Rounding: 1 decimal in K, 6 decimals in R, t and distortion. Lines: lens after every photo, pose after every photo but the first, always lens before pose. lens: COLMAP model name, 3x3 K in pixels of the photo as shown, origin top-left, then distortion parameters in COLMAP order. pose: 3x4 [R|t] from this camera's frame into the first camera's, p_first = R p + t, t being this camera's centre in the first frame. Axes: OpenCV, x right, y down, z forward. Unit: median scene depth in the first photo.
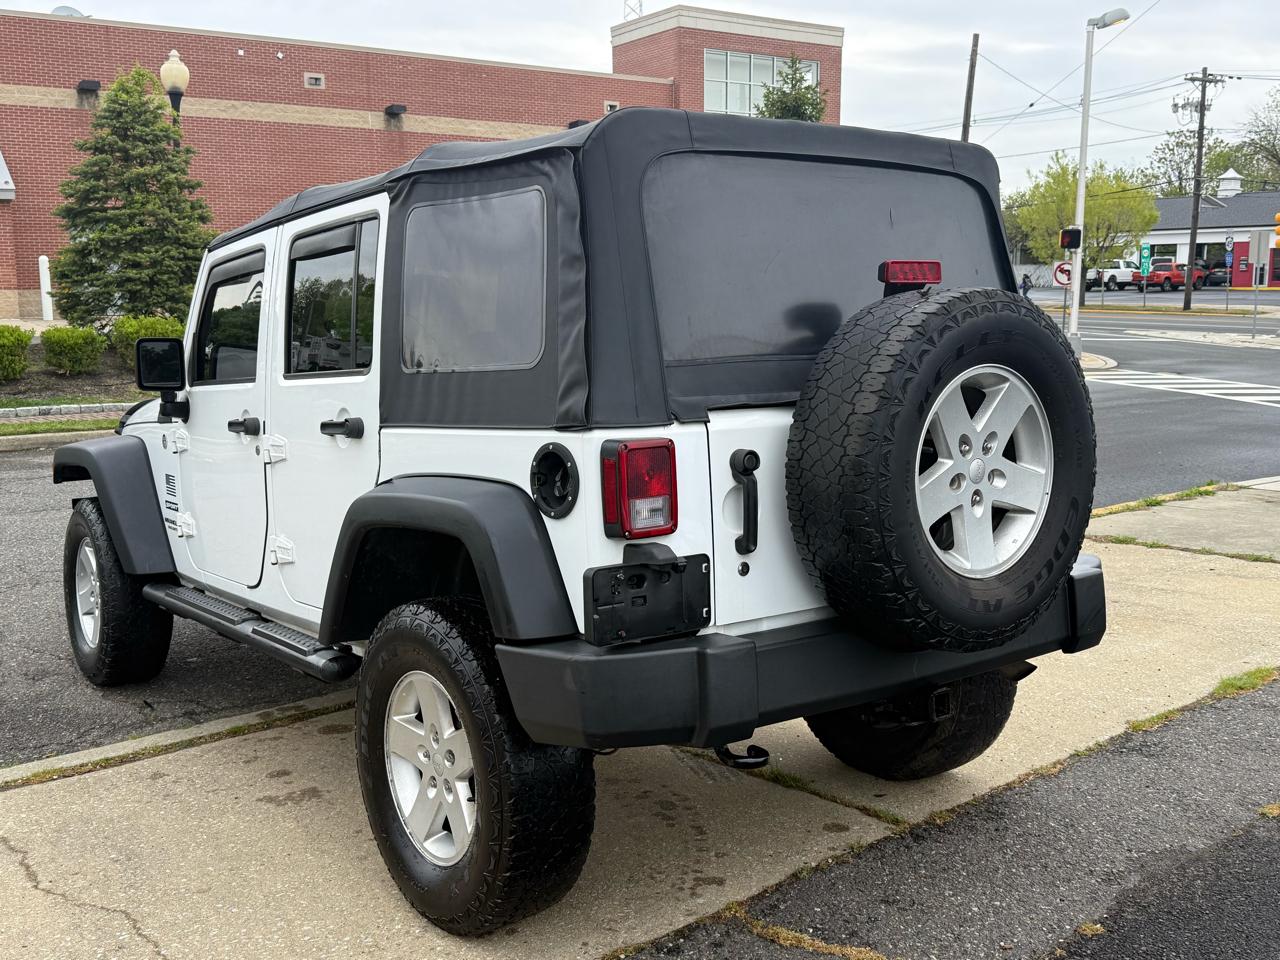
lens RADIAL K [[1255.4, 0, 633.8], [0, 1255.4, 483.3], [0, 0, 1]] dist [0.167879, -0.341851]
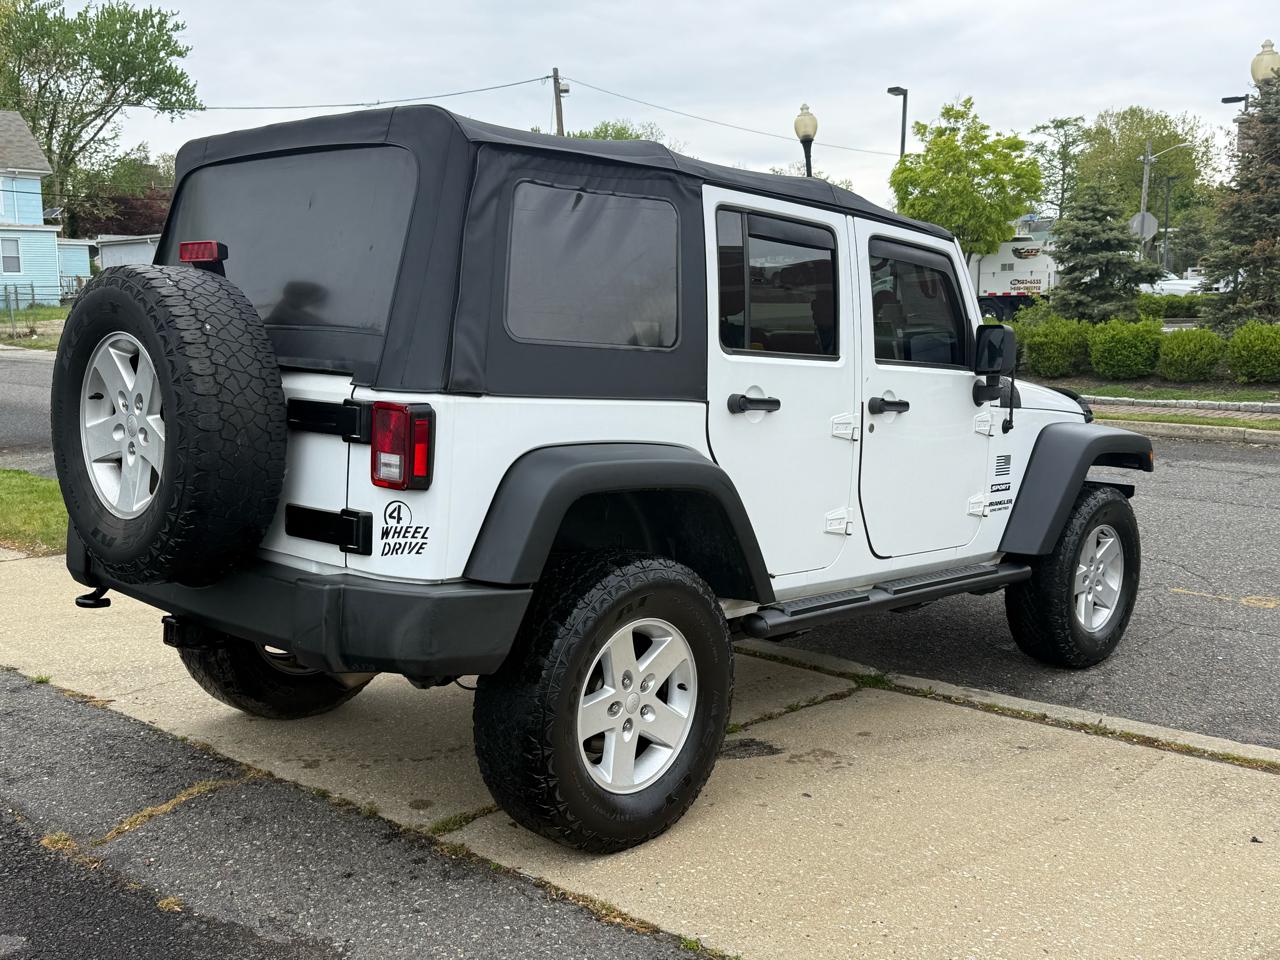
lens RADIAL K [[1252.9, 0, 640.0], [0, 1252.9, 480.0], [0, 0, 1]] dist [0.187044, -0.403580]
pose [[0.166866, 0.142433, -0.975638, 1.225398], [-0.146161, 0.982152, 0.118386, -0.136888], [0.975086, 0.122845, 0.184706, 1.027107]]
